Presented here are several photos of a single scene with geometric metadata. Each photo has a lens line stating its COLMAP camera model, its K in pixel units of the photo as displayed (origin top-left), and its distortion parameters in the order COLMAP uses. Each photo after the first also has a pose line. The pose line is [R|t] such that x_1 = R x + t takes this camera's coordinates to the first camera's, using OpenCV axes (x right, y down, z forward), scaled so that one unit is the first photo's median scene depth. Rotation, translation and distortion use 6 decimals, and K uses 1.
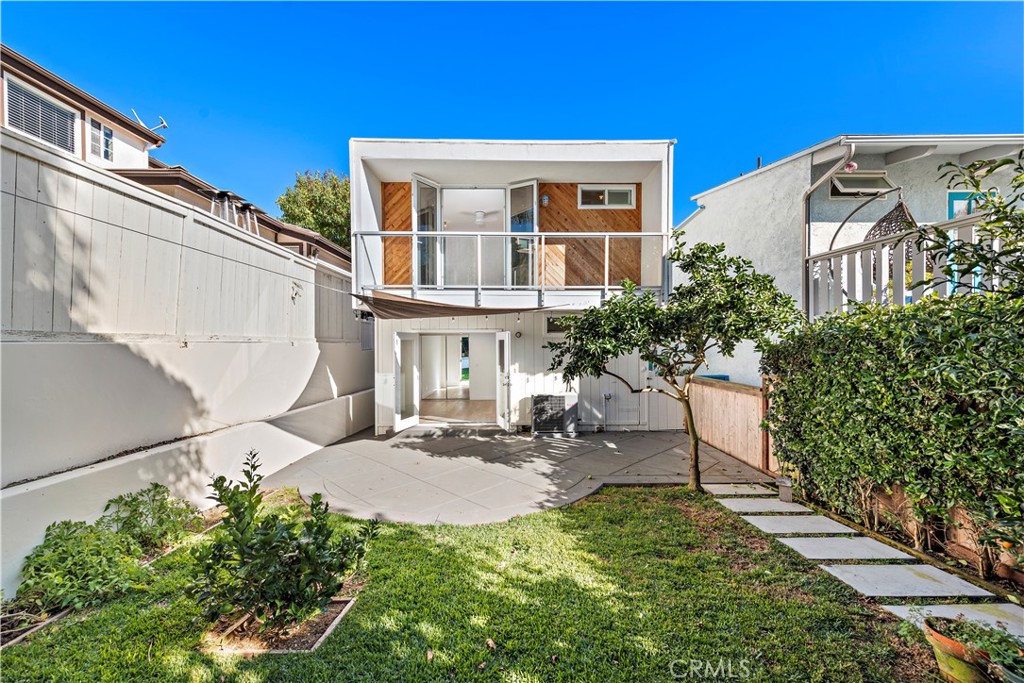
lens RADIAL K [[409.5, 0, 510.8], [0, 409.5, 343.1], [0, 0, 1]] dist [0.011657, 0.000012]
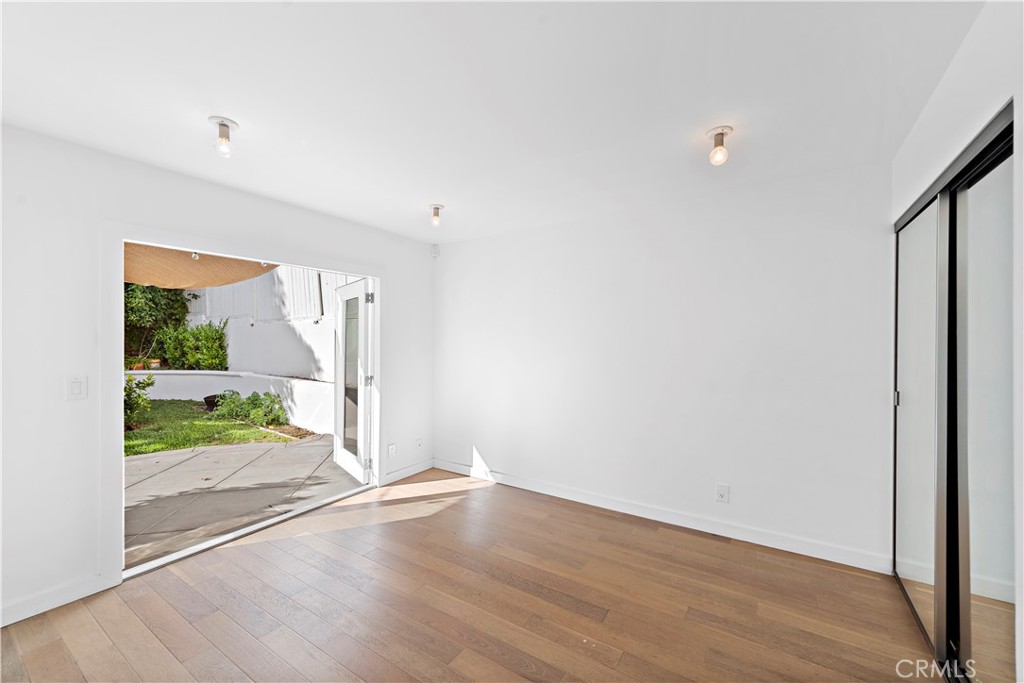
lens RADIAL K [[401.6, 0, 512.7], [0, 401.6, 342.6], [0, 0, 1]] dist [0.012485, -0.000991]
pose [[-0.547578, 0.001695, -0.836753, 0.090421], [0.003234, 0.999995, -0.000091, 0.080993], [0.836748, -0.002756, -0.547581, 2.523095]]
